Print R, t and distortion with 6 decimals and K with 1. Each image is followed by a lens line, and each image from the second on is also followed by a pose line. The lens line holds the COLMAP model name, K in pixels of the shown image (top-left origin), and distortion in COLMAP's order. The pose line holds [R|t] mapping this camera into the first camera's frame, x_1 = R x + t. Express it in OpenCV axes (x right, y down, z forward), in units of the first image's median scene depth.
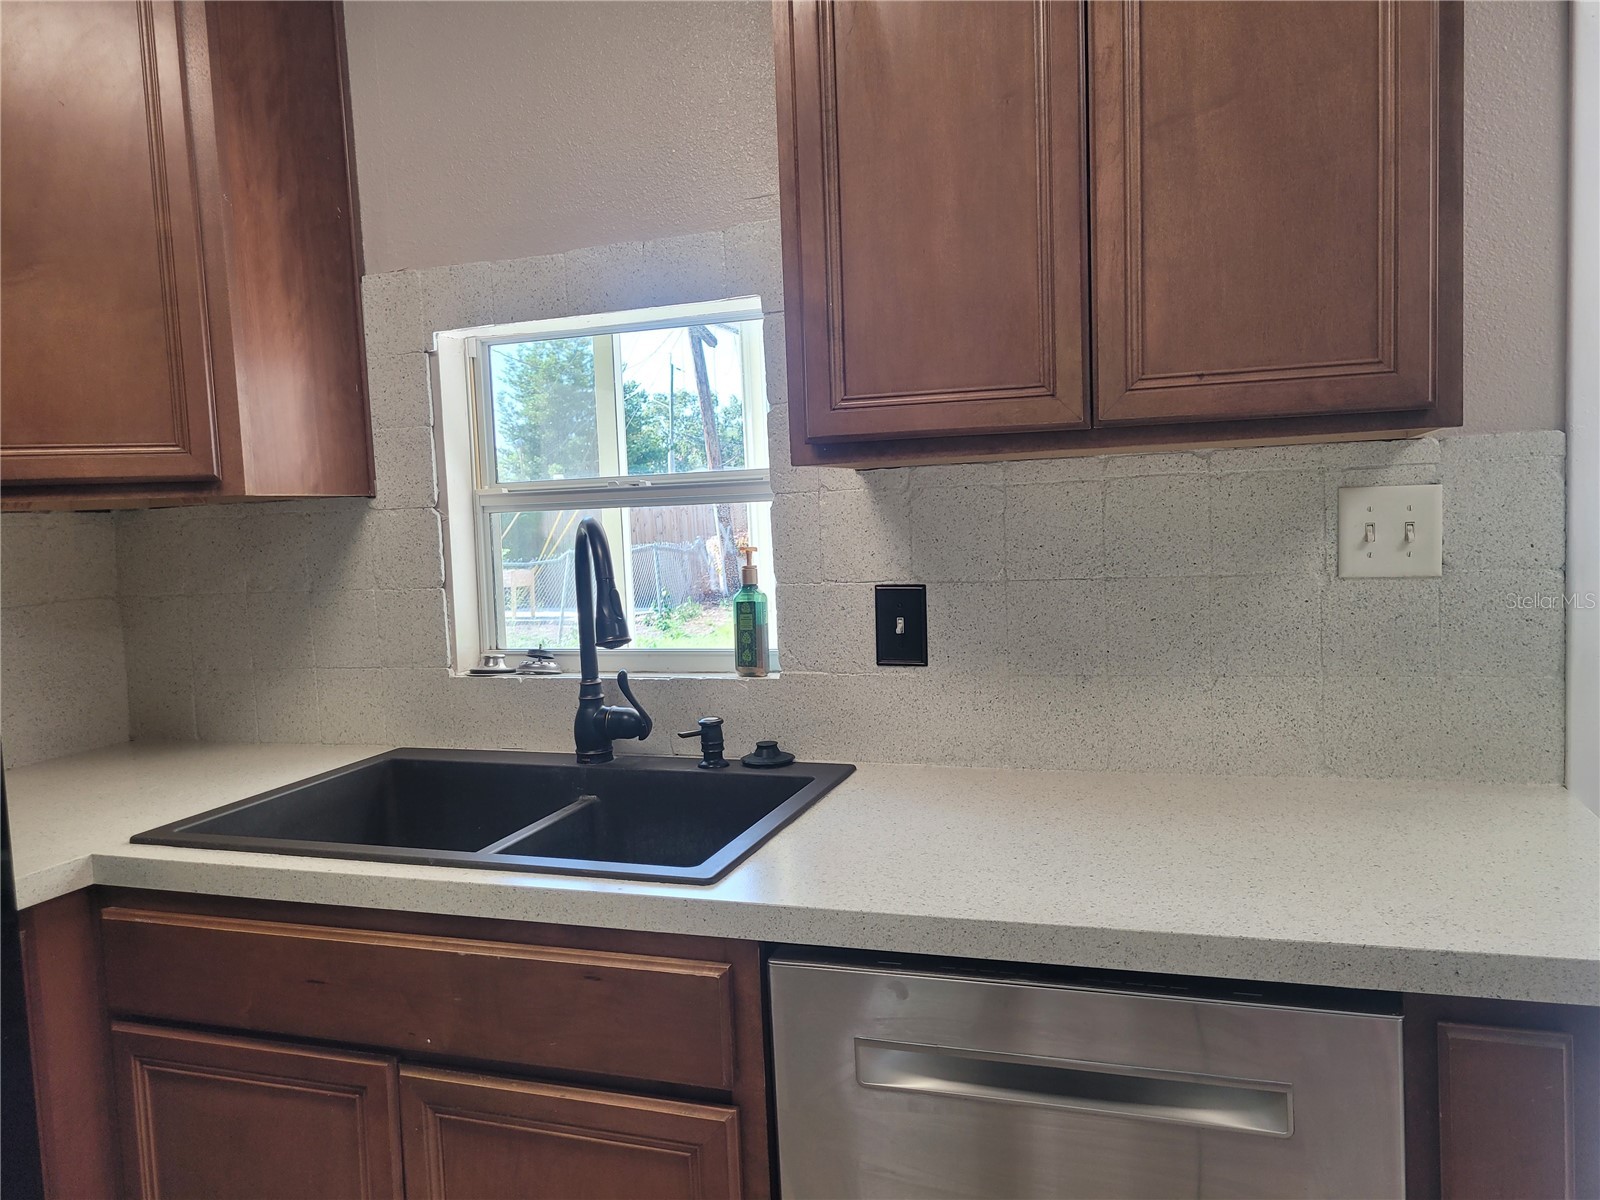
lens RADIAL K [[1199.9, 0, 797.3], [0, 1199.9, 599.0], [0, 0, 1]] dist [0.054588, -0.045200]
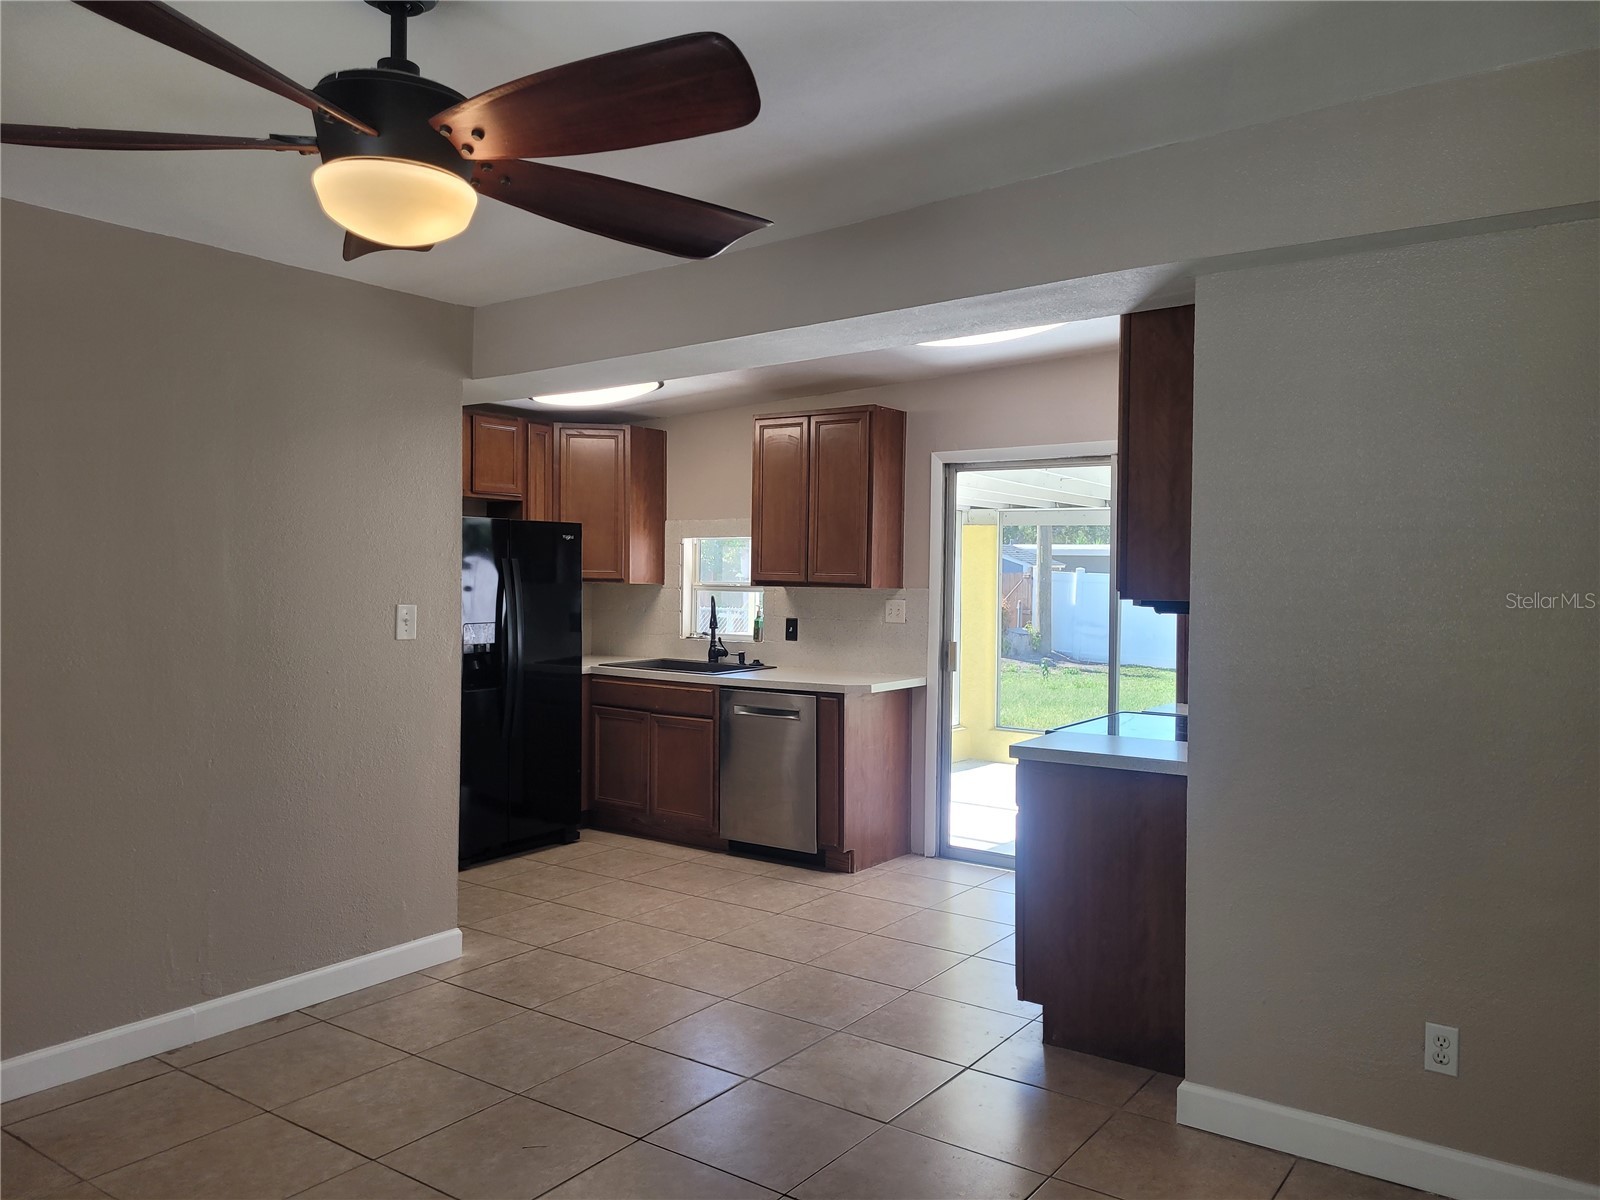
lens RADIAL K [[1199.9, 0, 801.5], [0, 1199.9, 587.2], [0, 0, 1]] dist [0.054588, -0.045200]
pose [[0.959772, 0.056966, -0.274939, 1.166549], [-0.072792, 0.996206, -0.047697, 0.069662], [0.271179, 0.065792, 0.960278, -2.623657]]
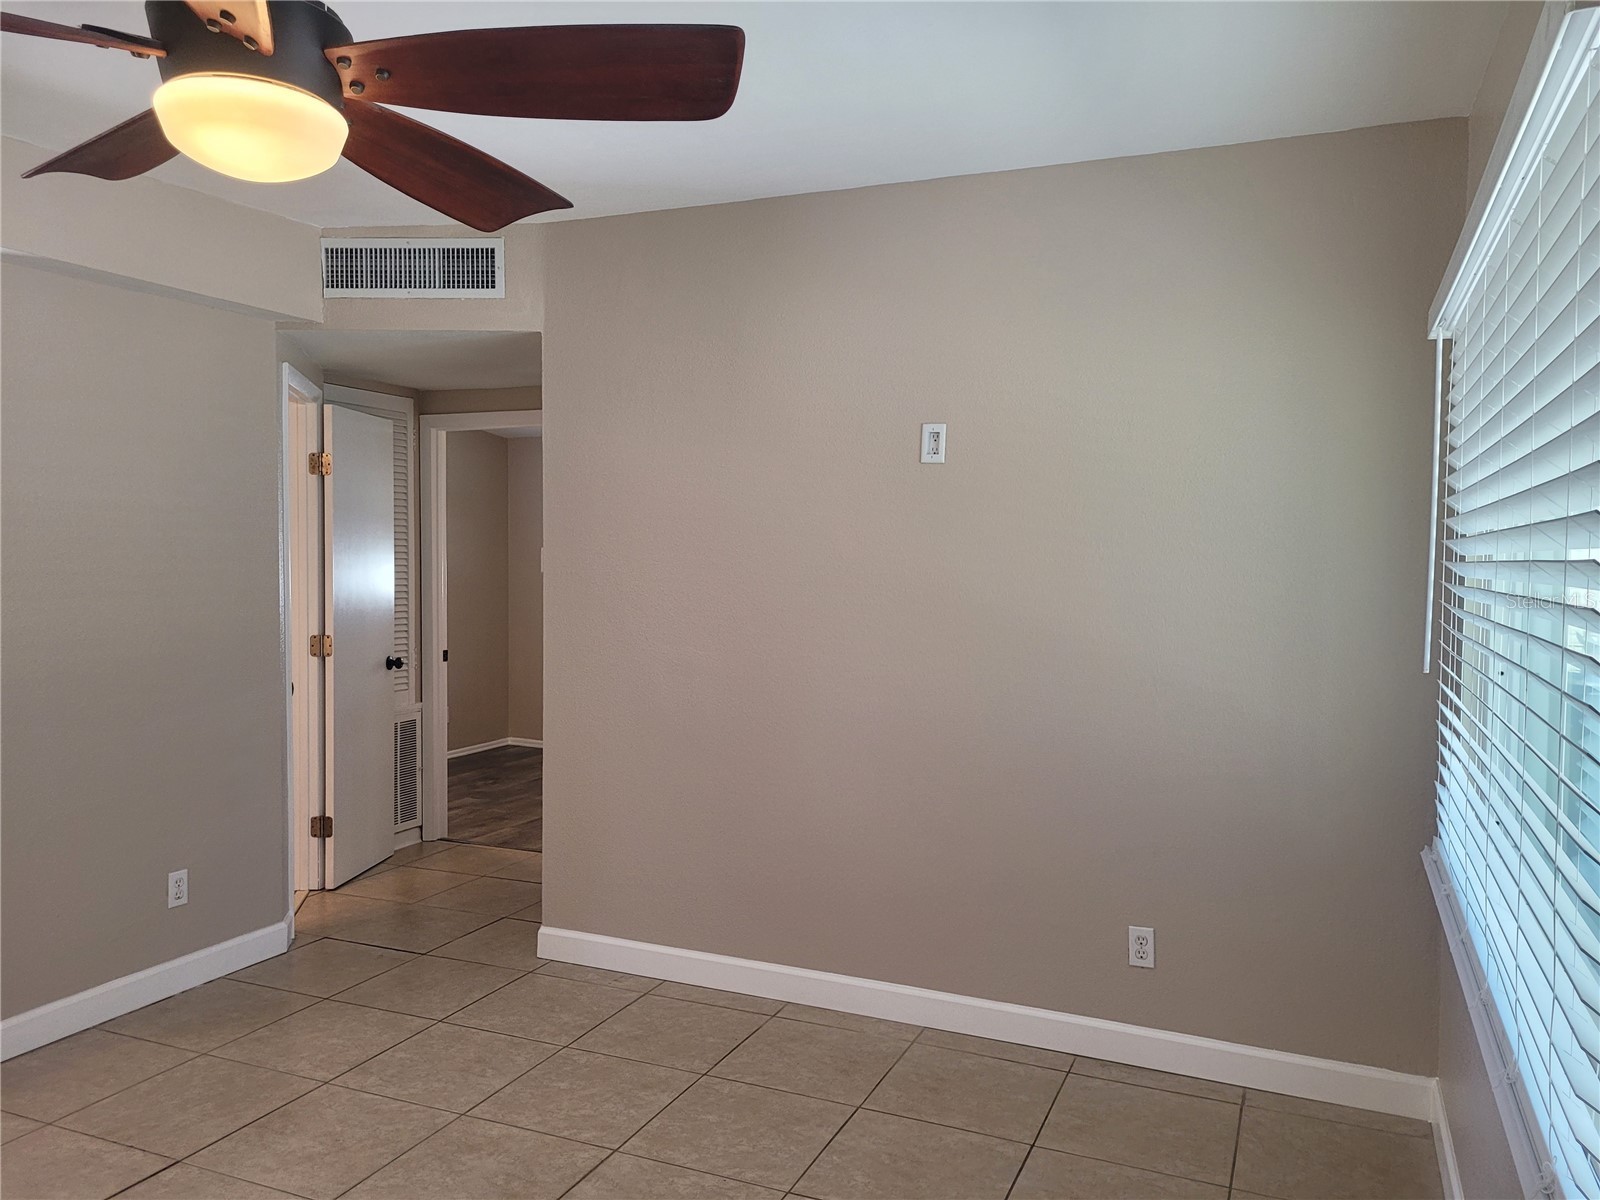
lens RADIAL K [[1199.9, 0, 805.4], [0, 1199.9, 604.5], [0, 0, 1]] dist [0.054588, -0.045200]
pose [[0.065965, -0.003203, 0.997817, -0.615444], [0.062604, 0.998038, -0.000935, 0.096023], [-0.995856, 0.062529, 0.066036, -2.115849]]
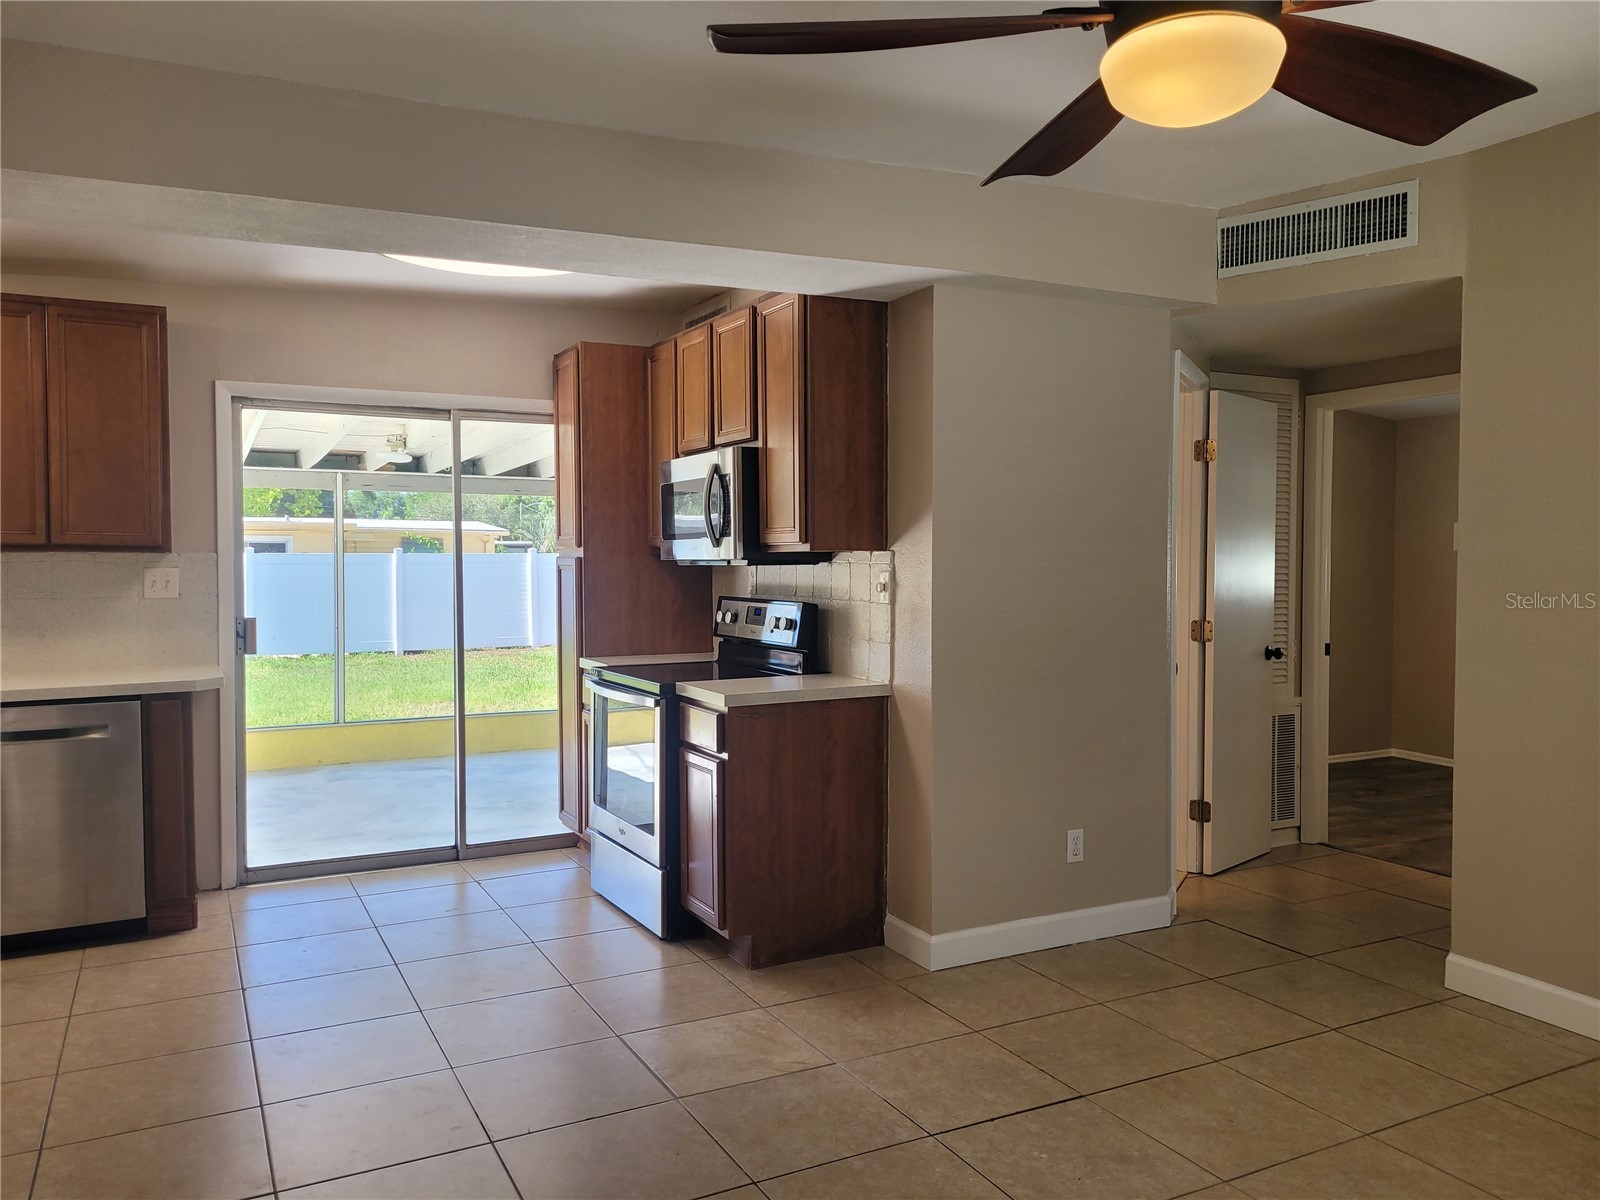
lens RADIAL K [[1199.9, 0, 808.8], [0, 1199.9, 597.0], [0, 0, 1]] dist [0.054588, -0.045200]
pose [[0.677267, 0.017996, 0.735517, -0.586340], [0.026227, 0.998475, -0.048579, 0.154039], [-0.735270, 0.052192, 0.675762, -2.036631]]
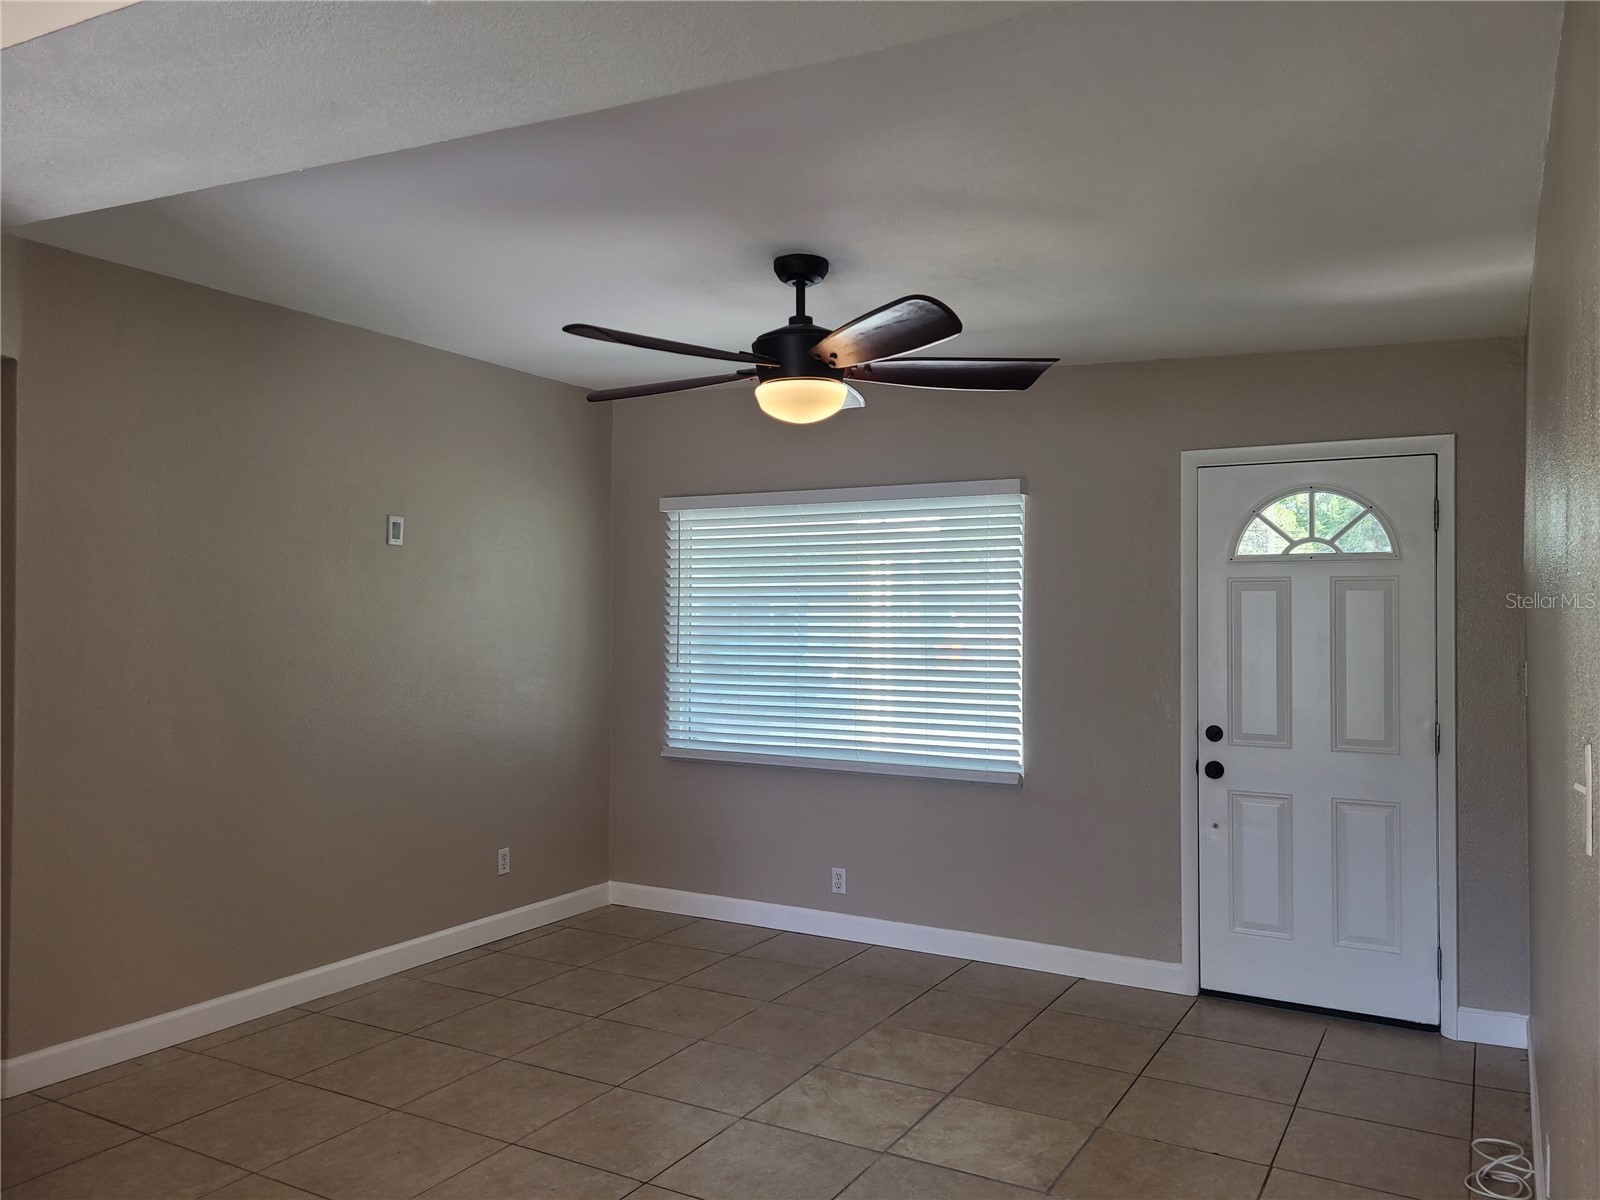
lens RADIAL K [[1199.9, 0, 800.2], [0, 1199.9, 594.9], [0, 0, 1]] dist [0.054588, -0.045200]
pose [[-0.984198, 0.037551, 0.173044, 0.085851], [0.047114, 0.997561, 0.051491, -0.125673], [-0.170689, 0.058831, -0.983567, 0.427787]]
